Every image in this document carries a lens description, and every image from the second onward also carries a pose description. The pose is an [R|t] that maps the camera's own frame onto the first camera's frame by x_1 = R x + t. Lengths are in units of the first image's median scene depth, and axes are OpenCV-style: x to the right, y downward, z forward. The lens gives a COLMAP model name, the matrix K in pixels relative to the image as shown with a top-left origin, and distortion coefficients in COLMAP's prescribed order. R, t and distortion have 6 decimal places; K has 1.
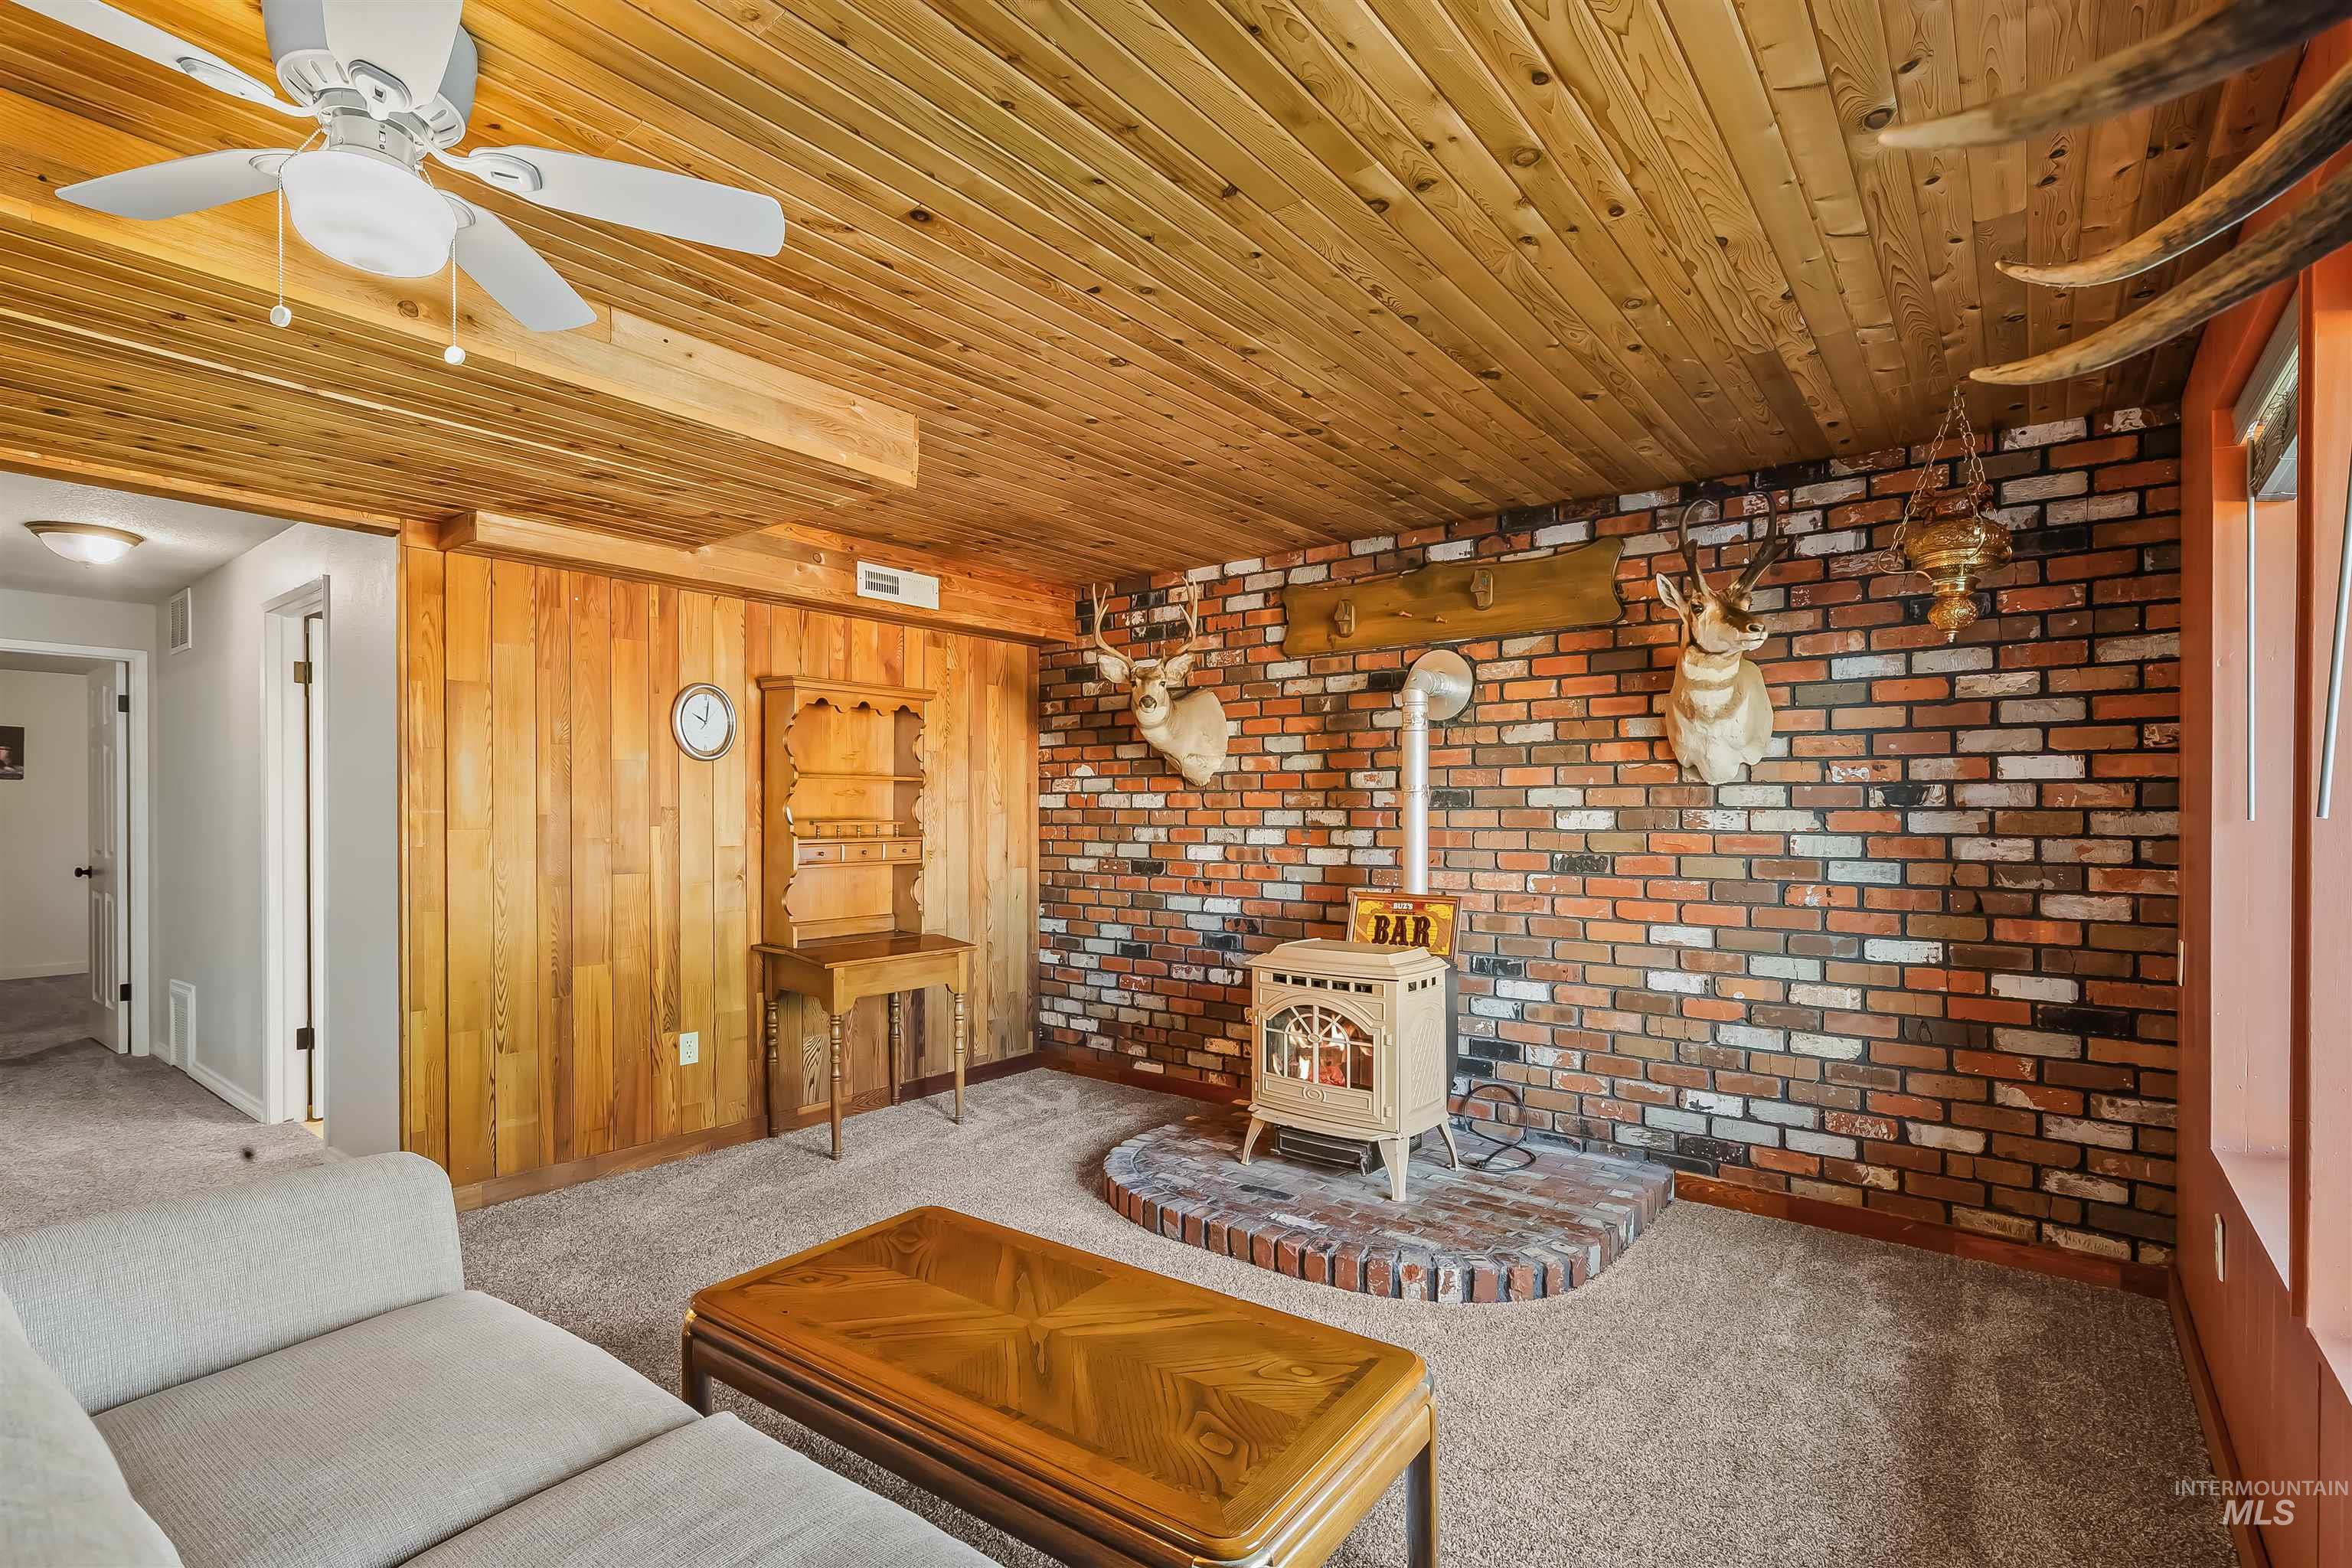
lens RADIAL K [[1080.5, 0, 1183.7], [0, 1080.5, 822.2], [0, 0, 1]] dist [-0.003870, 0.000446]
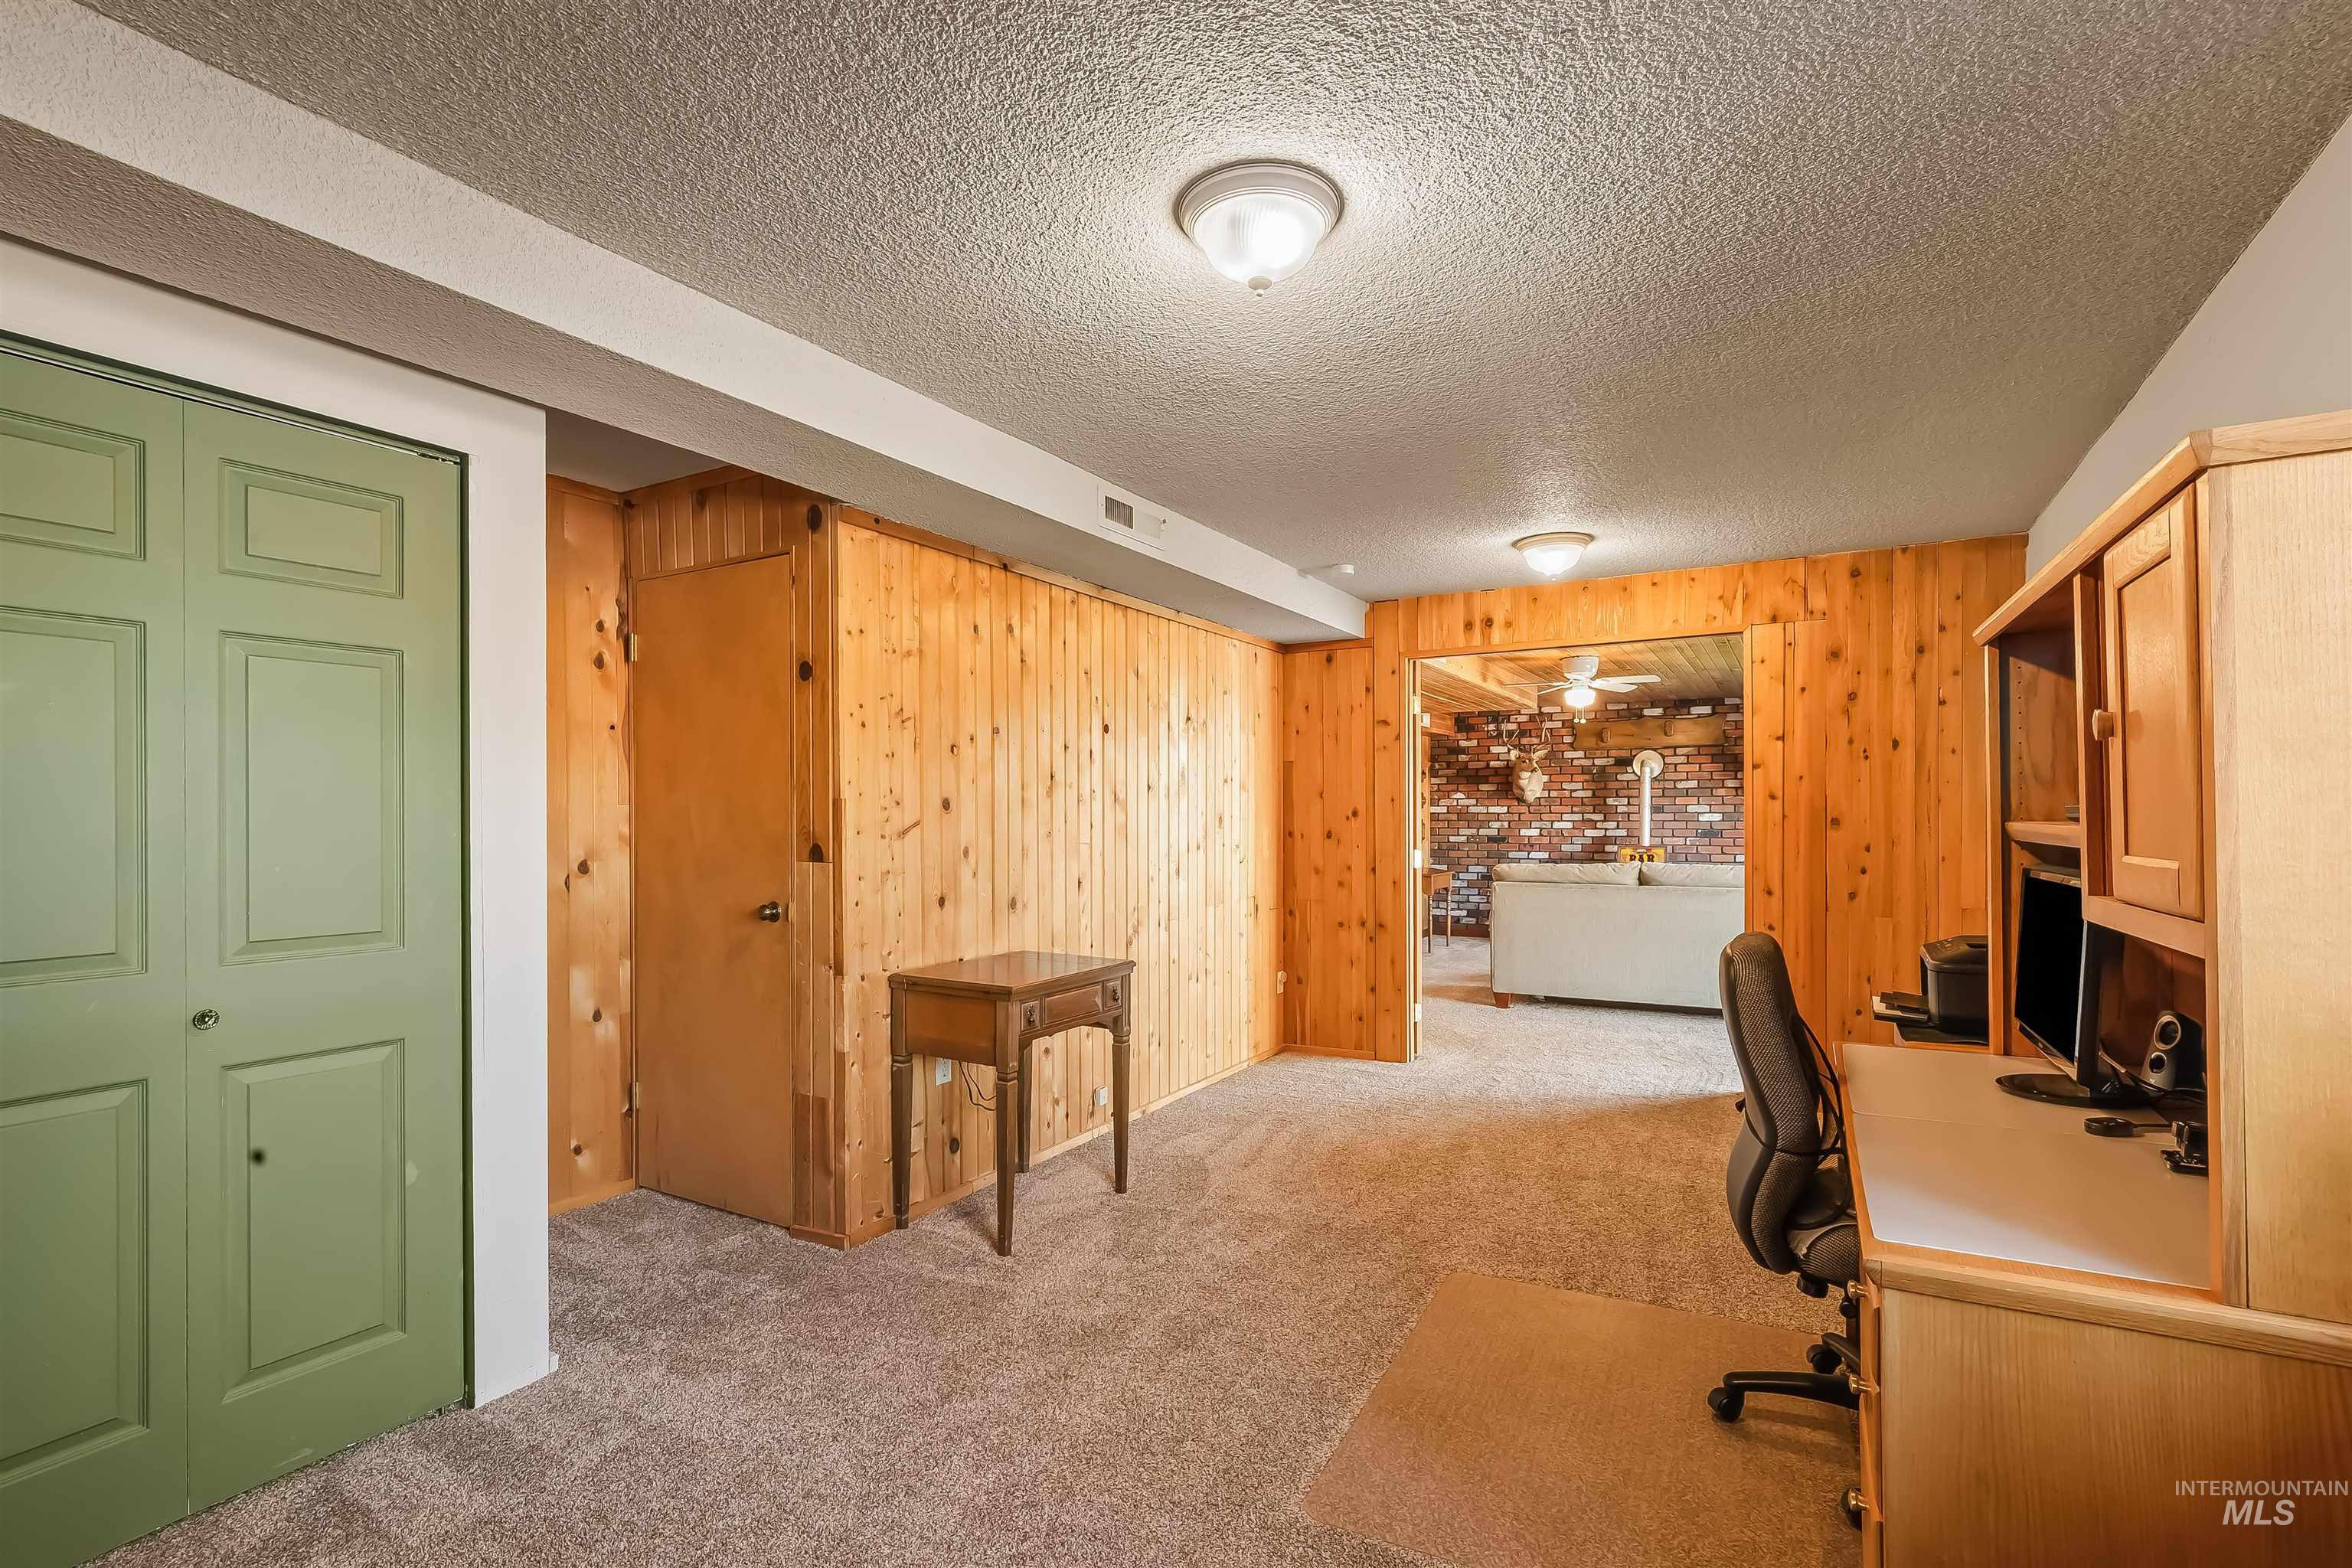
lens RADIAL K [[1080.5, 0, 1193.6], [0, 1080.5, 834.7], [0, 0, 1]] dist [-0.003870, 0.000446]
pose [[0.993150, -0.003568, 0.116792, -0.923491], [0.002747, 0.999970, 0.007194, 0.014428], [-0.116814, -0.006824, 0.993130, -1.149834]]
